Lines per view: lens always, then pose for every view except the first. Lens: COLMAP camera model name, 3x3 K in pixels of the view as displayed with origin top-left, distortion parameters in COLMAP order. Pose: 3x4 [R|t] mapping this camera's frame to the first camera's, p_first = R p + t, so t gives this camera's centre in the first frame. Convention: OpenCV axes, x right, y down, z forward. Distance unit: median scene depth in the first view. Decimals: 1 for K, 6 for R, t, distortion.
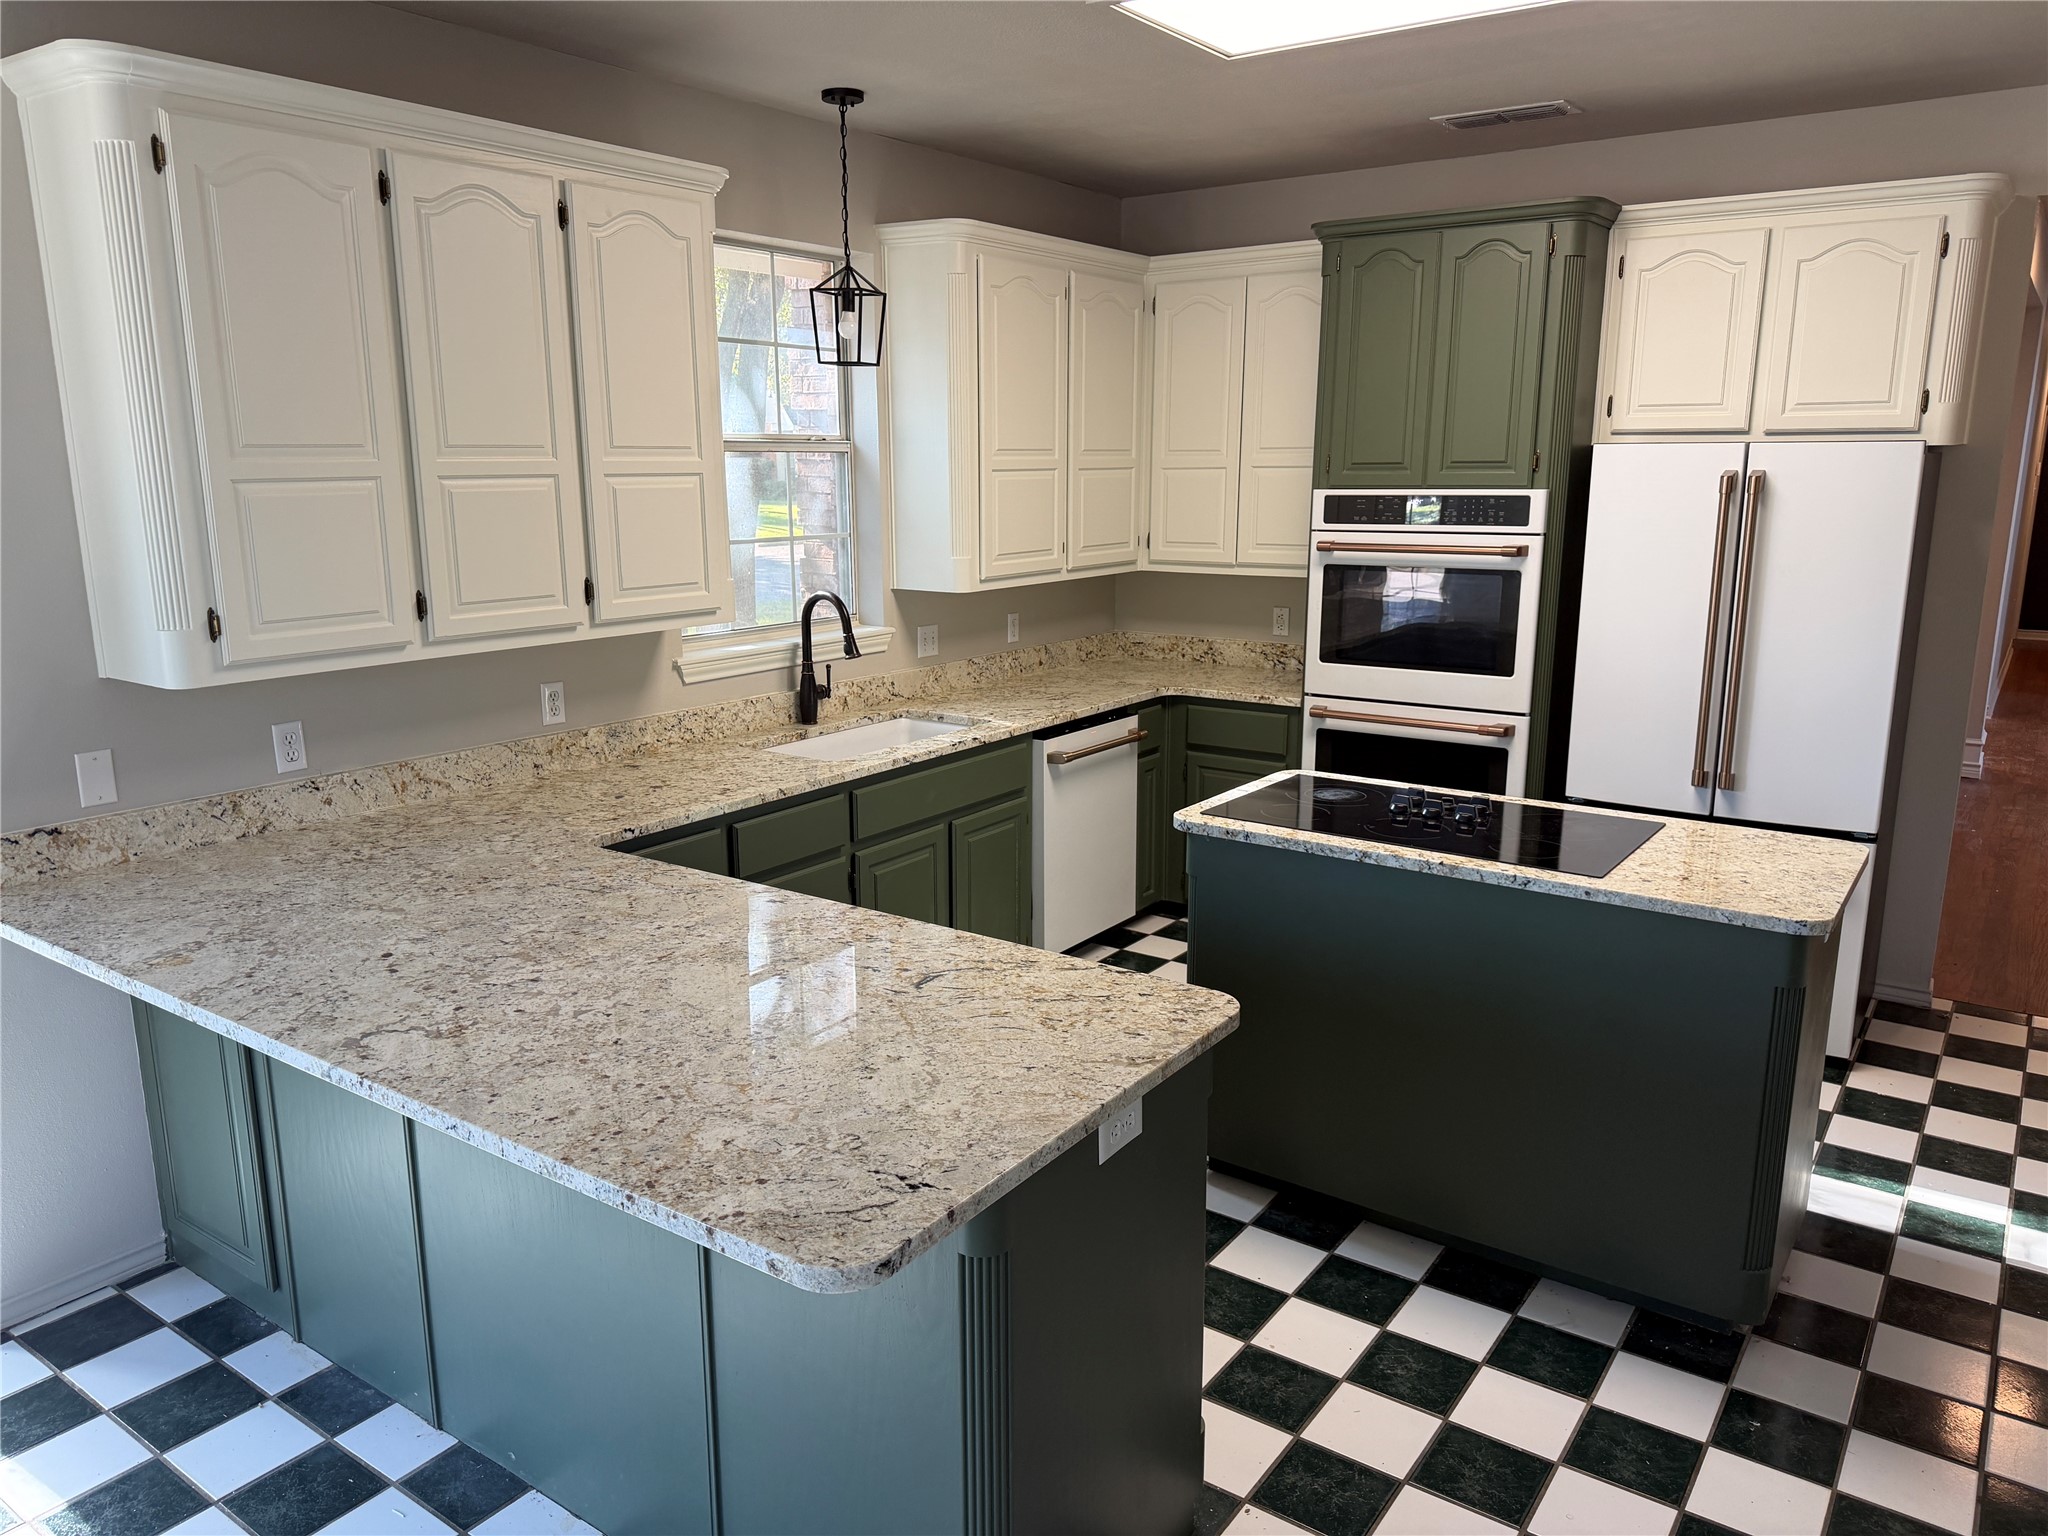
lens RADIAL K [[1423.9, 0, 1031.1], [0, 1423.9, 759.3], [0, 0, 1]] dist [0.032639, -0.016678]
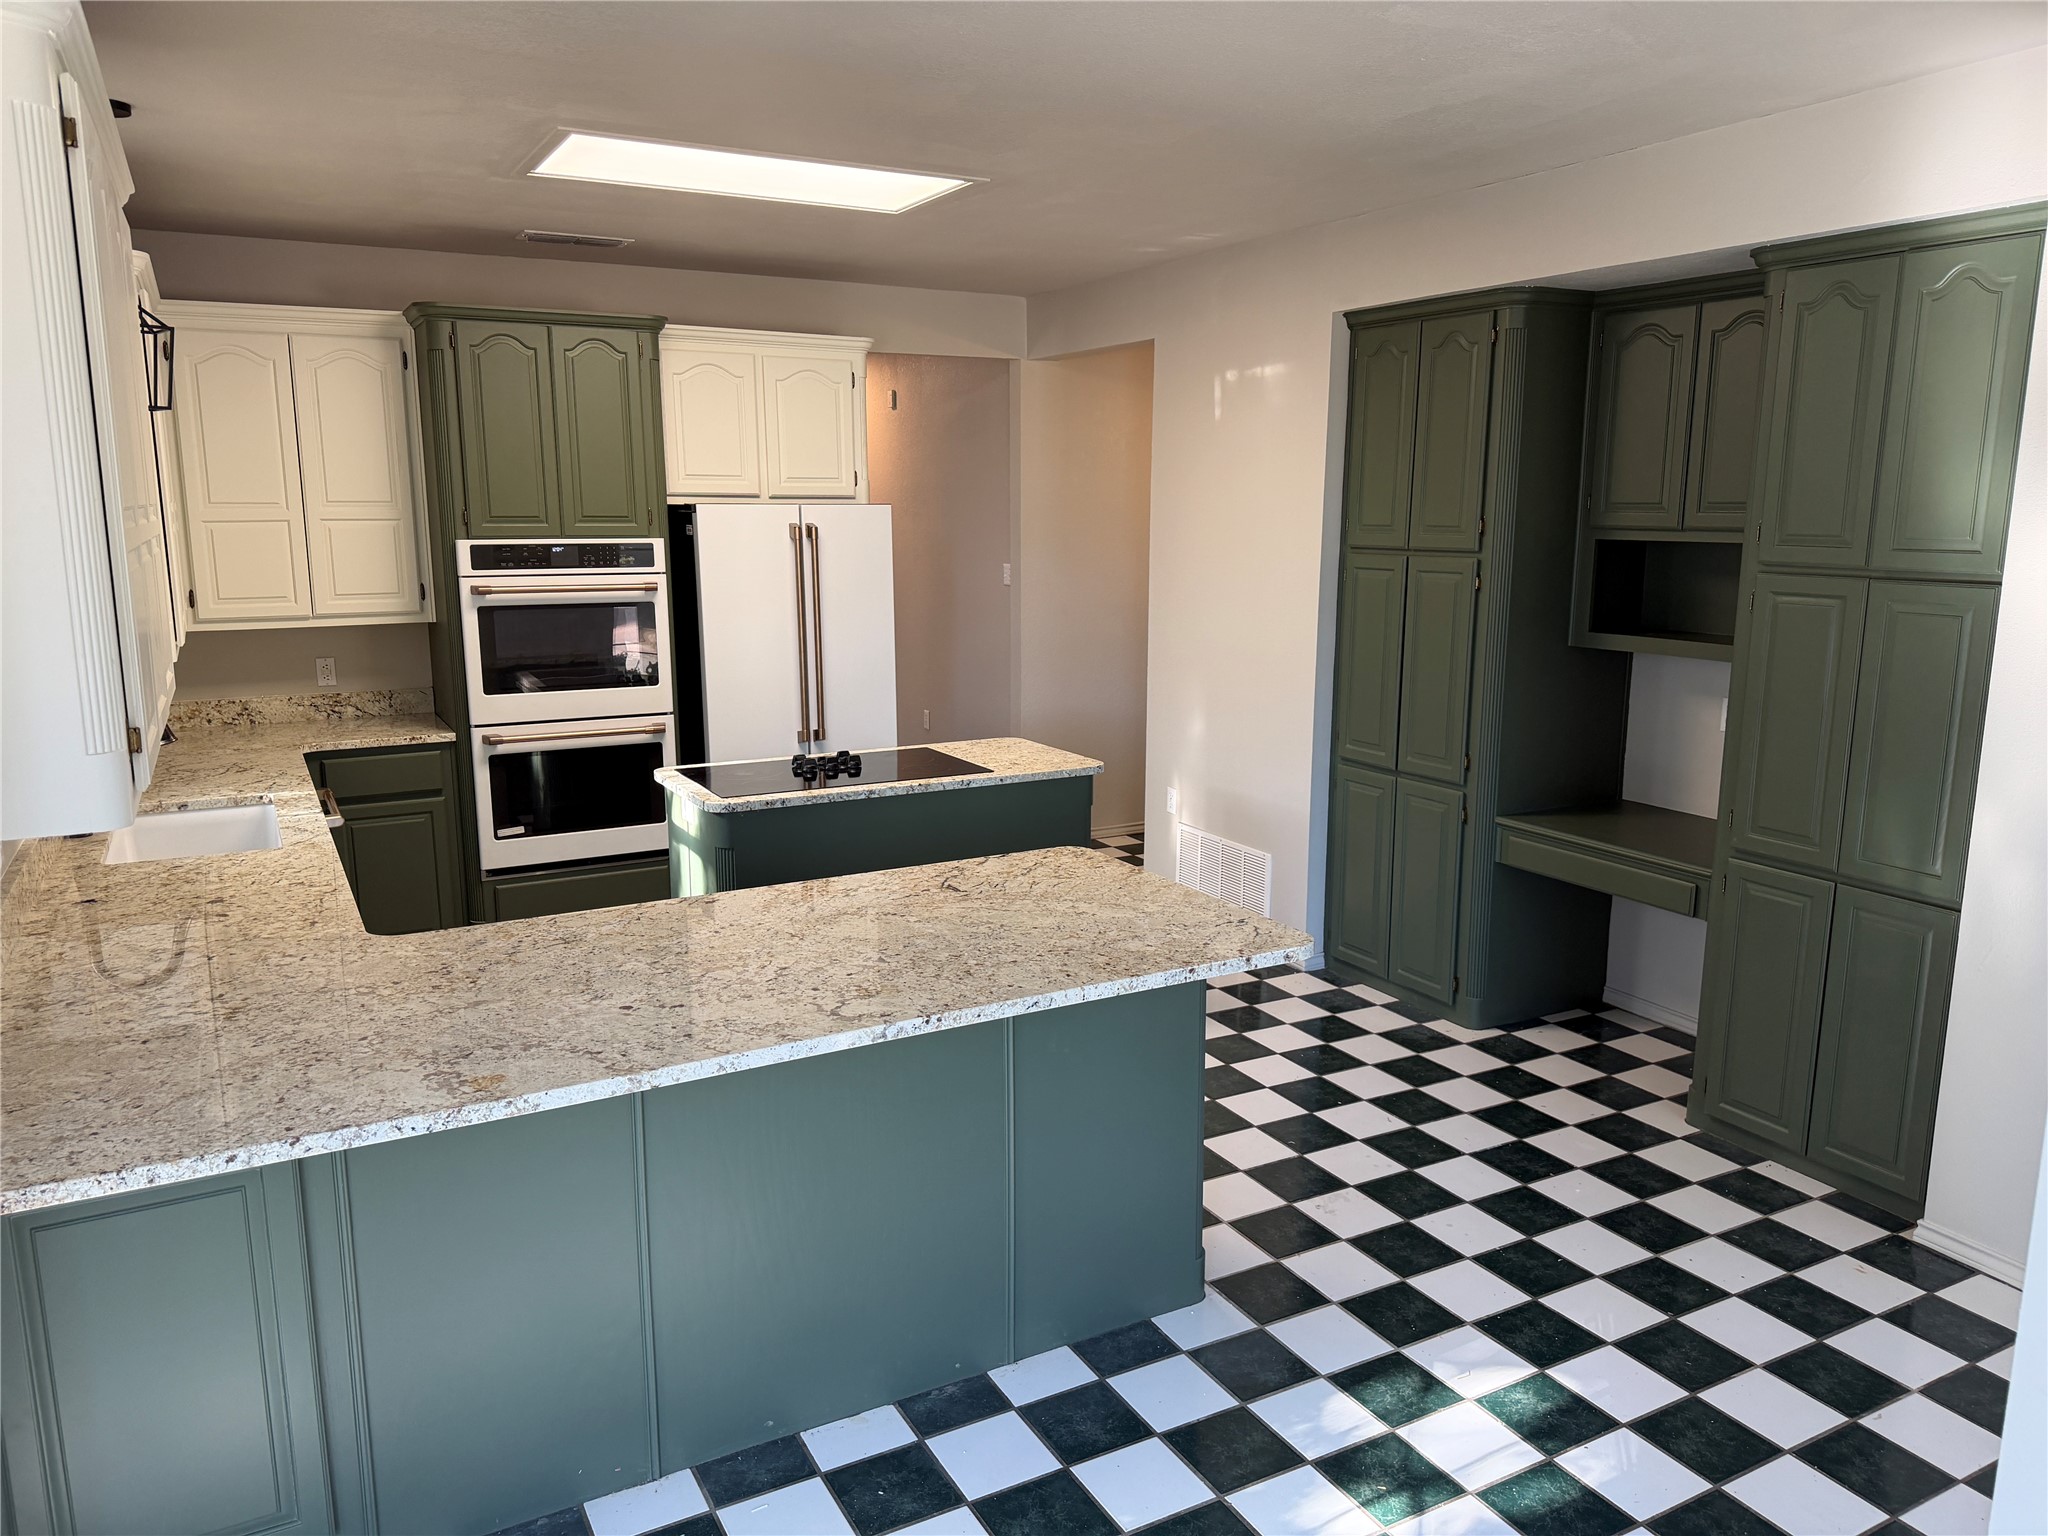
lens RADIAL K [[1423.9, 0, 1031.5], [0, 1423.9, 768.4], [0, 0, 1]] dist [0.032639, -0.016678]
pose [[0.431495, -0.160511, 0.887721, -0.692791], [0.182161, 0.979276, 0.088523, -0.039099], [-0.883533, 0.123511, 0.451791, 0.152684]]
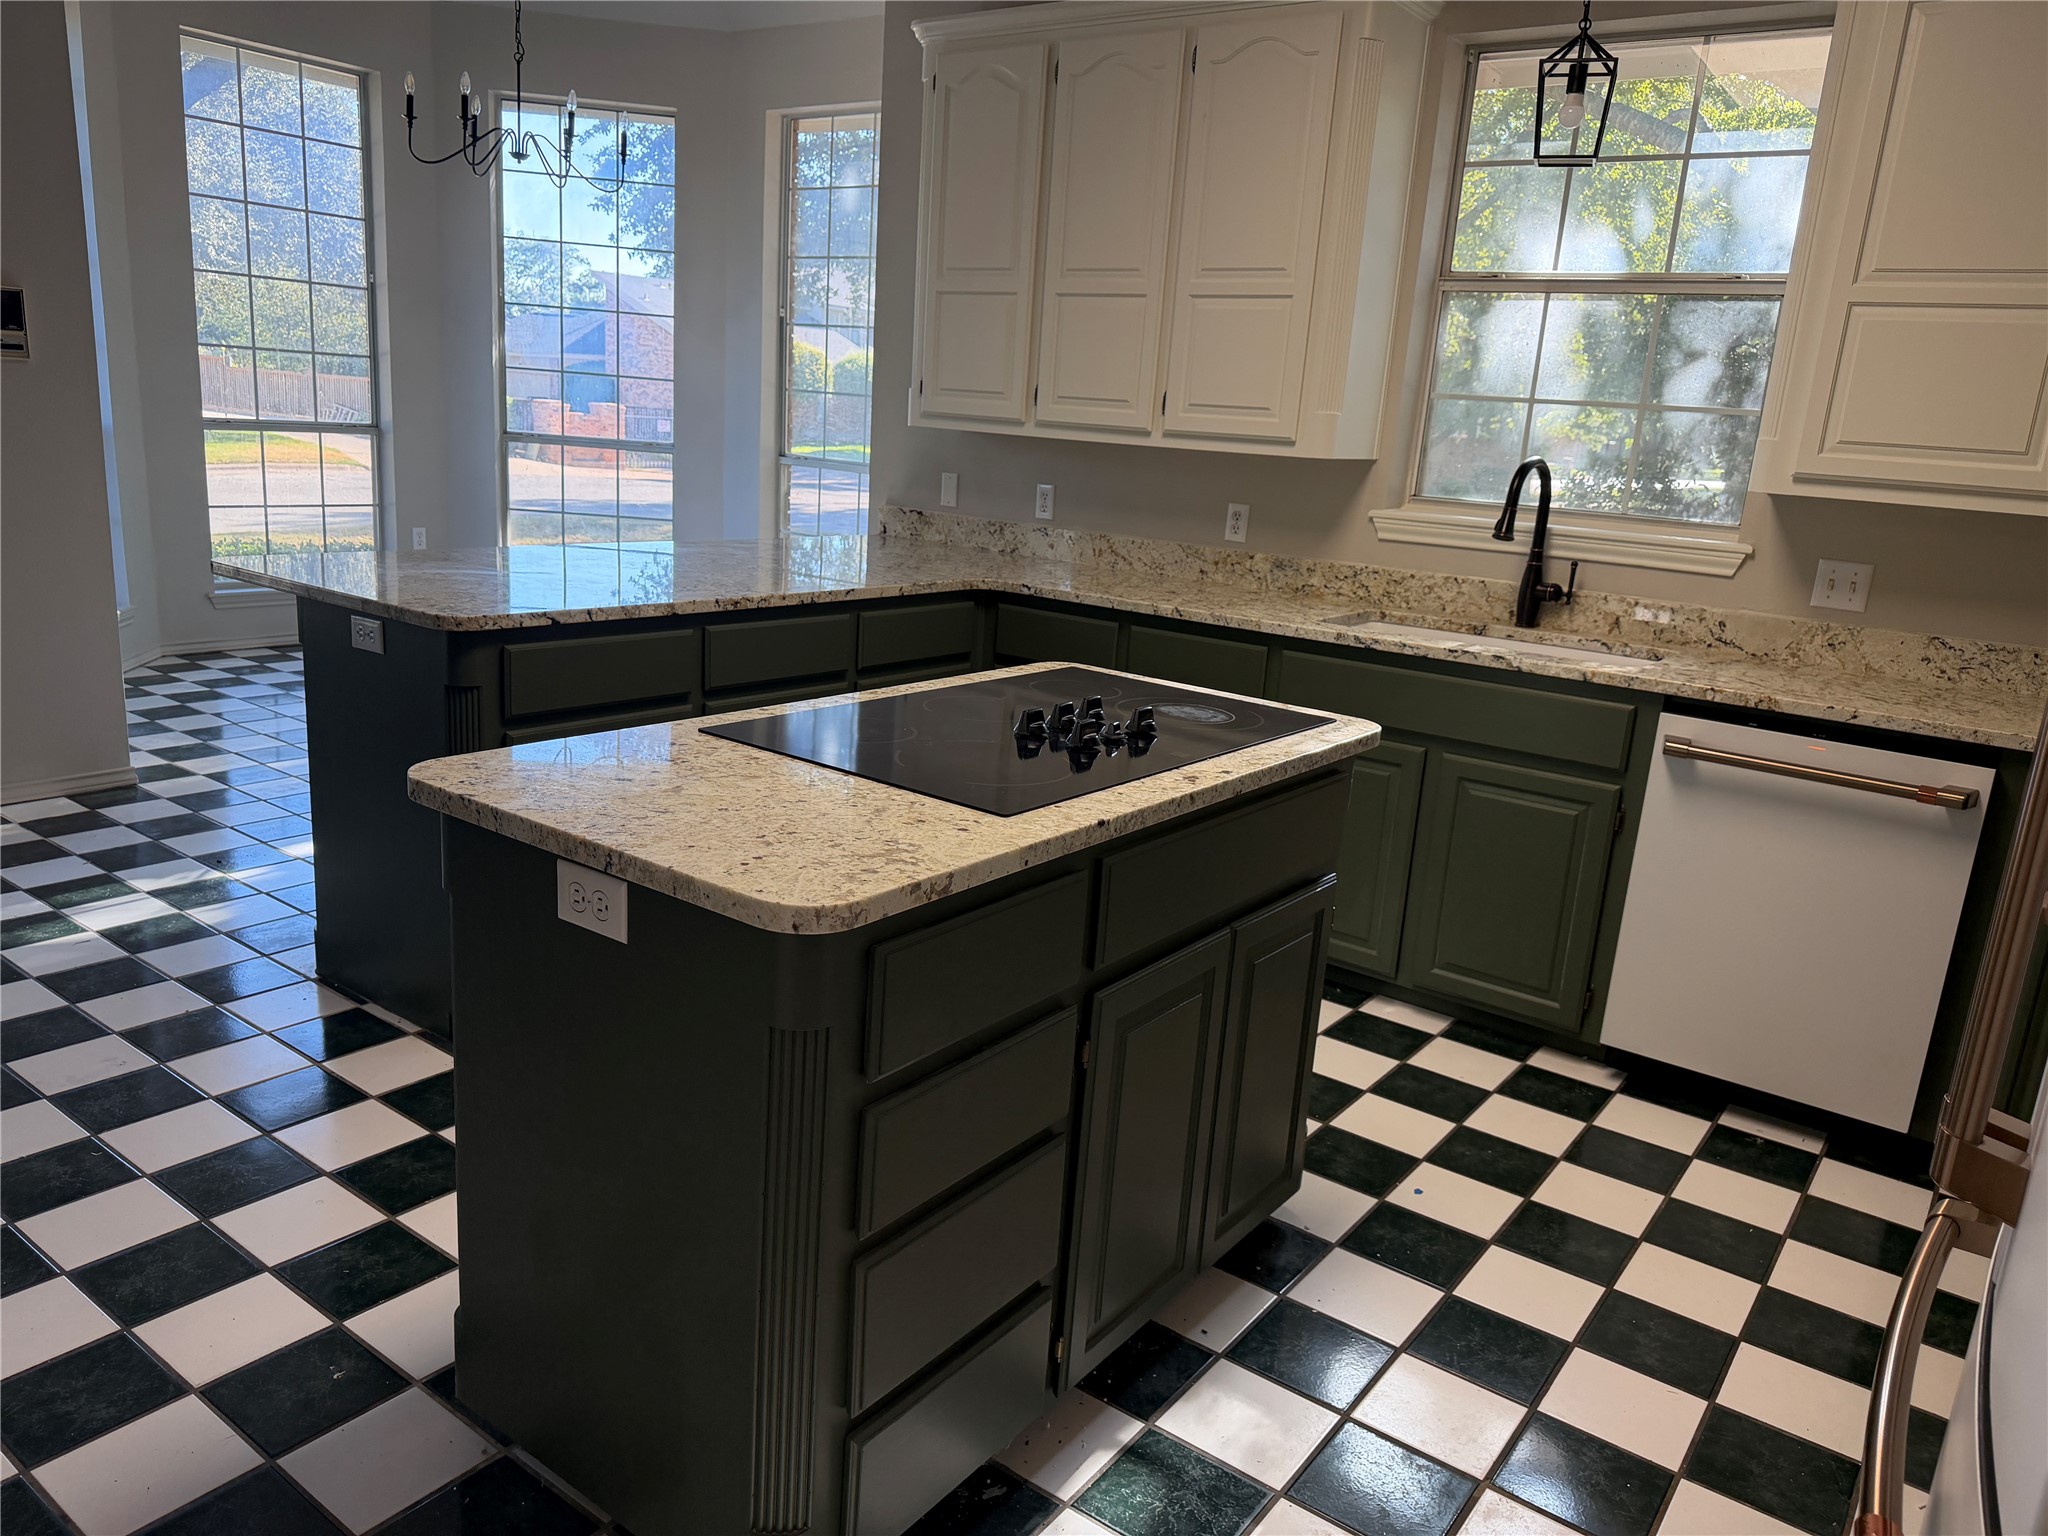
lens RADIAL K [[1423.9, 0, 1024.9], [0, 1423.9, 768.2], [0, 0, 1]] dist [0.032639, -0.016678]
pose [[-0.041035, 0.233609, -0.971464, 0.689800], [-0.273692, 0.932467, 0.235792, -0.067379], [0.960942, 0.275557, 0.025673, 0.756218]]
